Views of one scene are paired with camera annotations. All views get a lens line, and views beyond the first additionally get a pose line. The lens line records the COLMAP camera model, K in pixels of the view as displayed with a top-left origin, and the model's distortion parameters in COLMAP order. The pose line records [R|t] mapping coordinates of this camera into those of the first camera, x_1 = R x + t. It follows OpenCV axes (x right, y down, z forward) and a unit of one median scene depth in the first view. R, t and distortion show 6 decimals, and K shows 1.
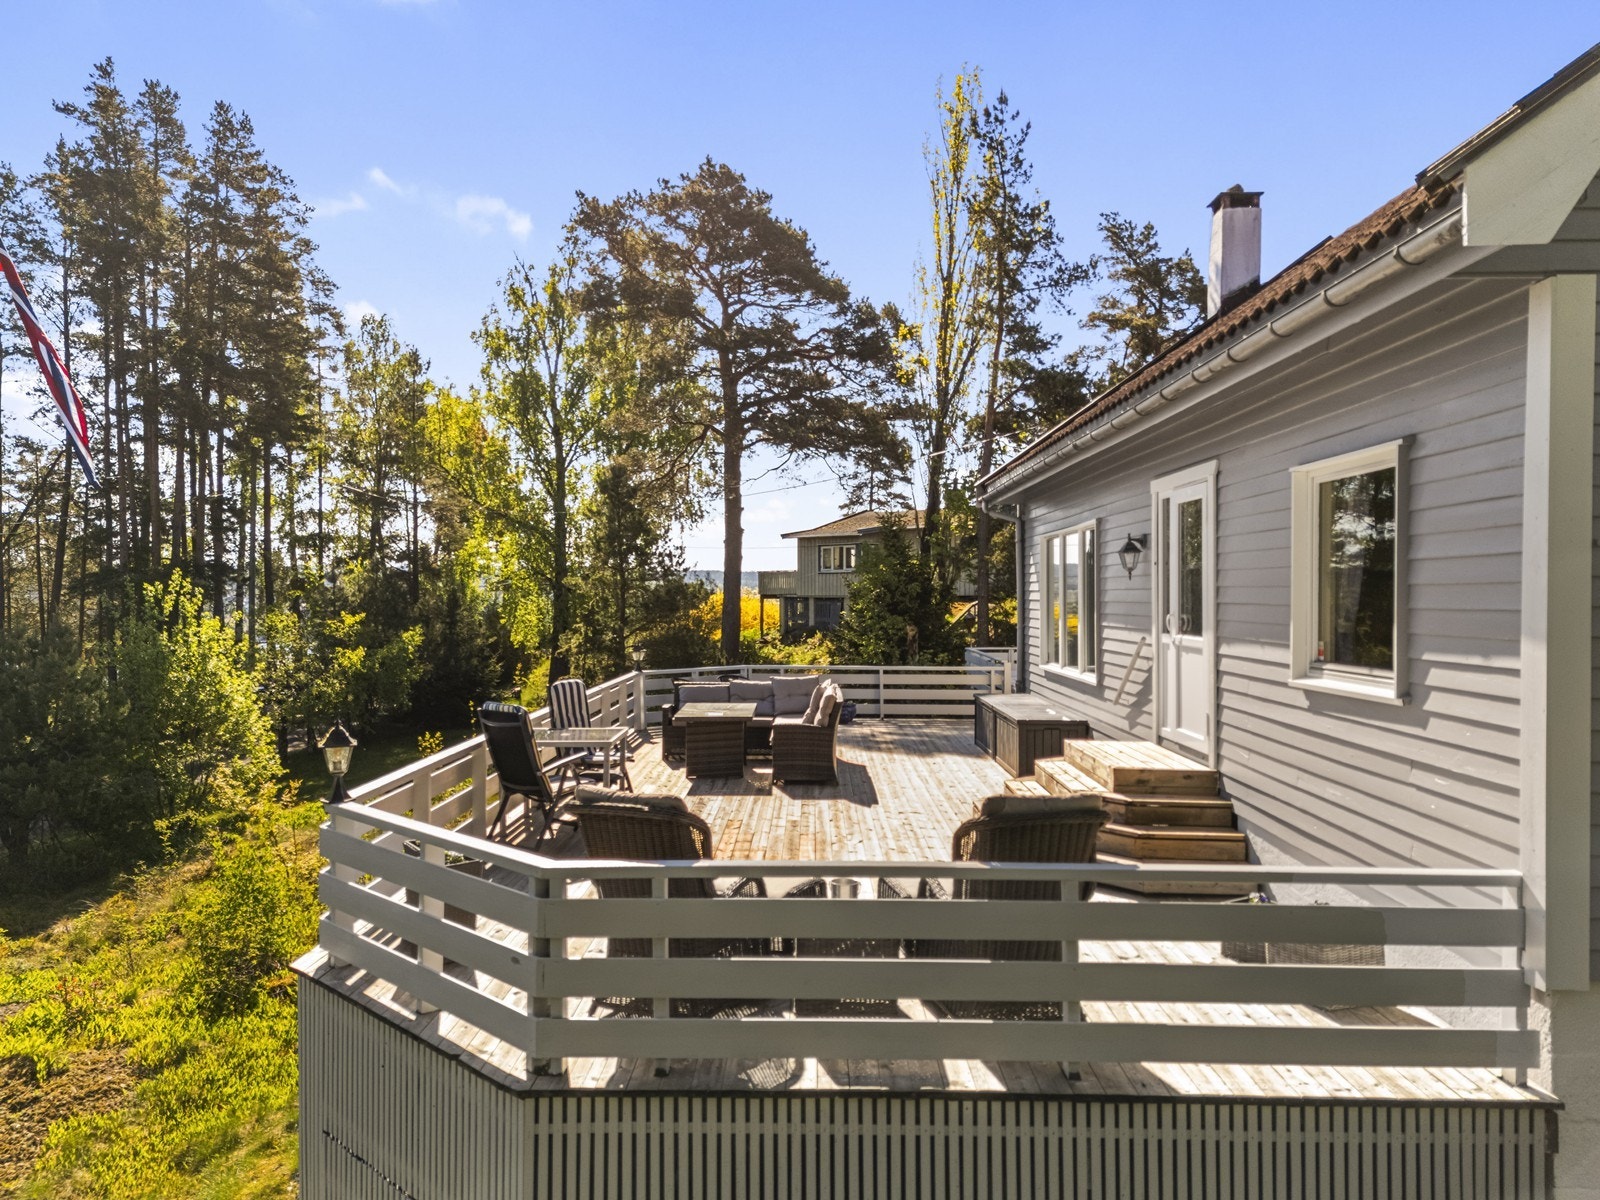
lens RADIAL K [[1149.4, 0, 800.0], [0, 1149.4, 600.0], [0, 0, 1]] dist [0.070639, -0.087385]
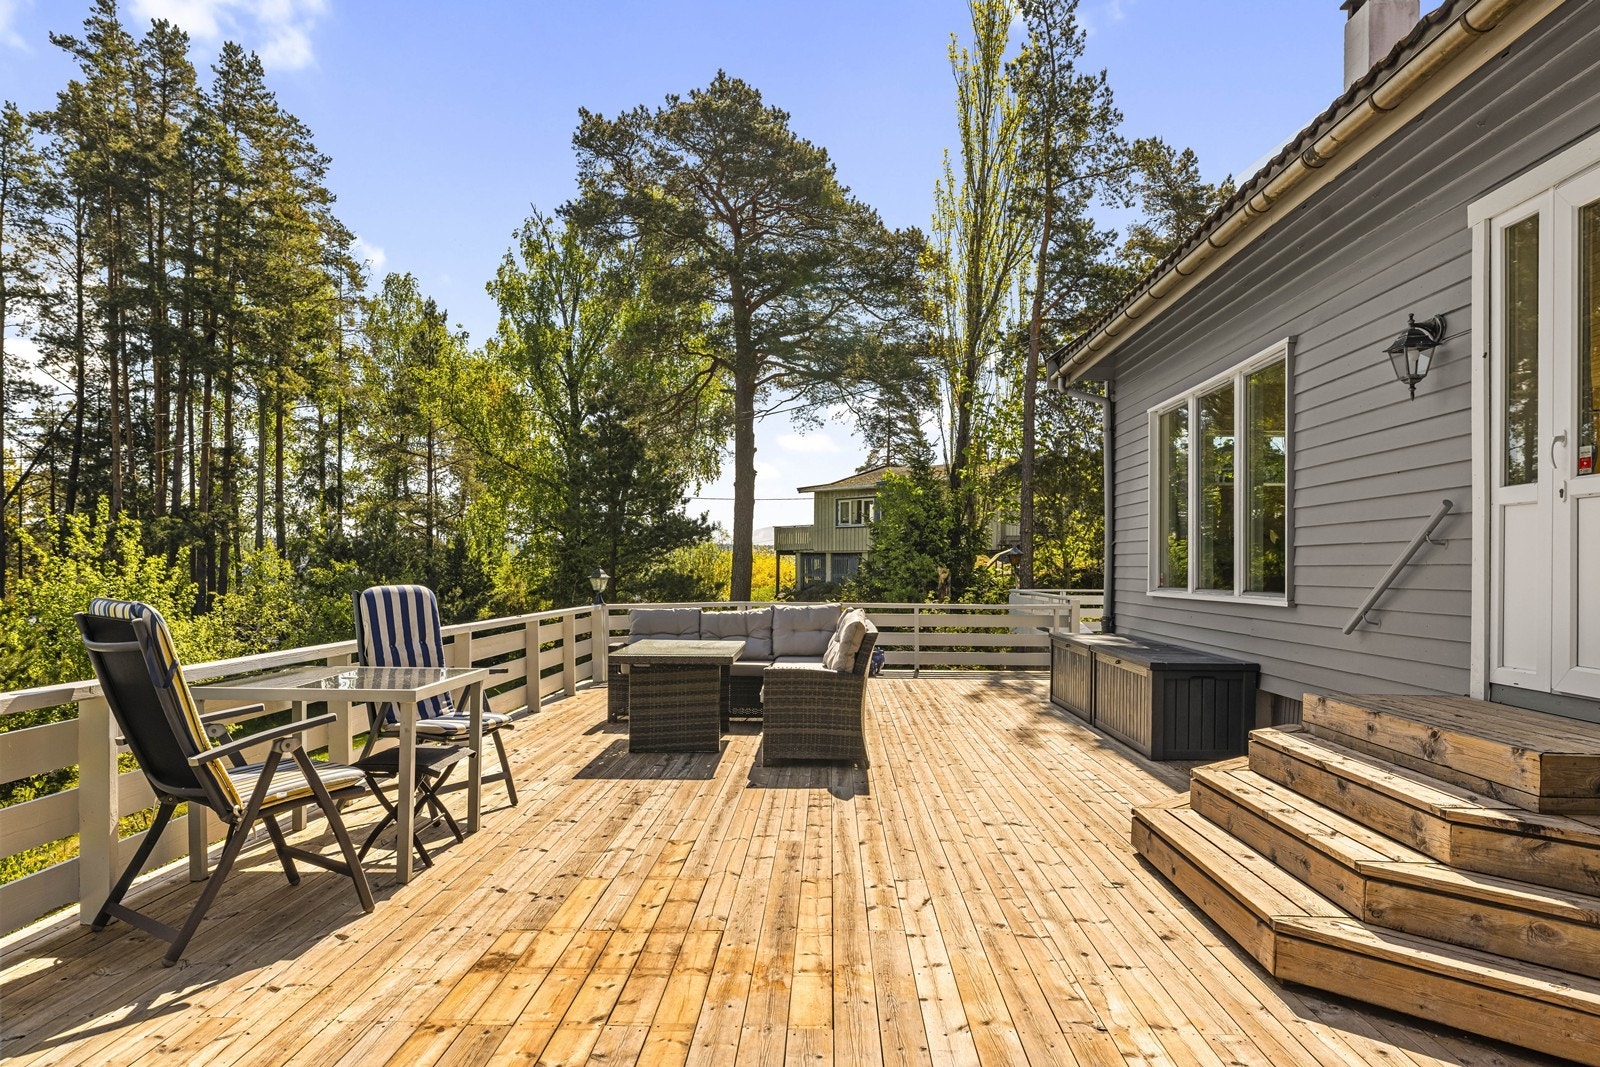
lens RADIAL K [[1039.4, 0, 823.4], [0, 1039.4, 551.5], [0, 0, 1]] dist [-0.000178, 0.000894]
pose [[0.999969, 0.006185, 0.004864, 0.002047], [-0.006083, 0.999770, -0.020570, 0.020337], [-0.004990, 0.020540, 0.999777, 0.159609]]
